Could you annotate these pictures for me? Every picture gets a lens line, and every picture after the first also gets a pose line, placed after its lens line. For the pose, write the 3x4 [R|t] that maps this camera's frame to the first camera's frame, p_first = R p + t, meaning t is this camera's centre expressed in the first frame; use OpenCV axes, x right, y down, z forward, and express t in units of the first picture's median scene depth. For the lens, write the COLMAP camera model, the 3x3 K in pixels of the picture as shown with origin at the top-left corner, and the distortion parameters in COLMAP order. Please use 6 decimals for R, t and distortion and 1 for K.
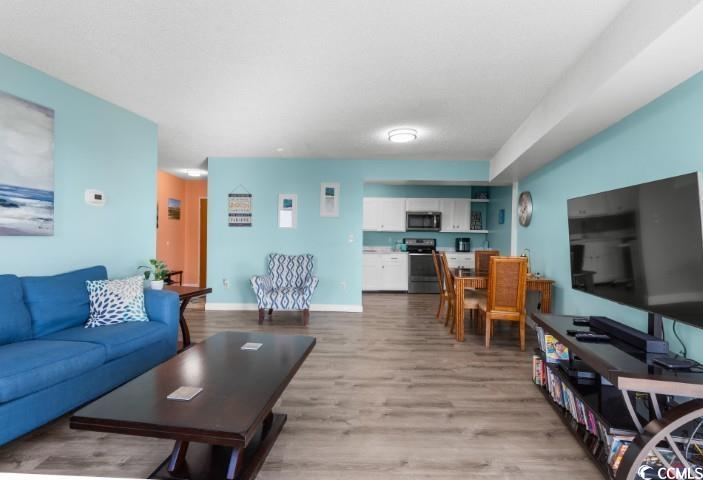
lens RADIAL K [[358.8, 0, 351.5], [0, 358.8, 240.0], [0, 0, 1]] dist [0.015042, 0.000409]
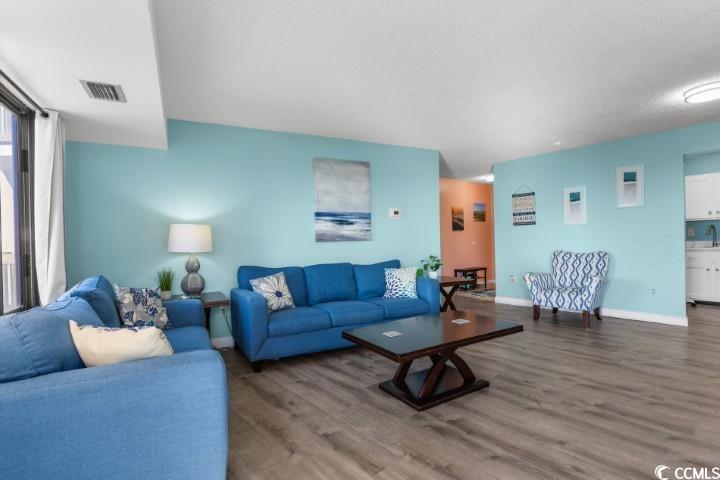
lens RADIAL K [[395.0, 0, 360.0], [0, 395.0, 240.0], [0, 0, 1]] dist [0.000008, 0.000819]
pose [[0.625514, -0.030436, -0.779619, 0.433128], [0.032431, 0.999389, -0.012995, 0.007203], [0.779539, -0.017155, 0.626119, -0.117682]]
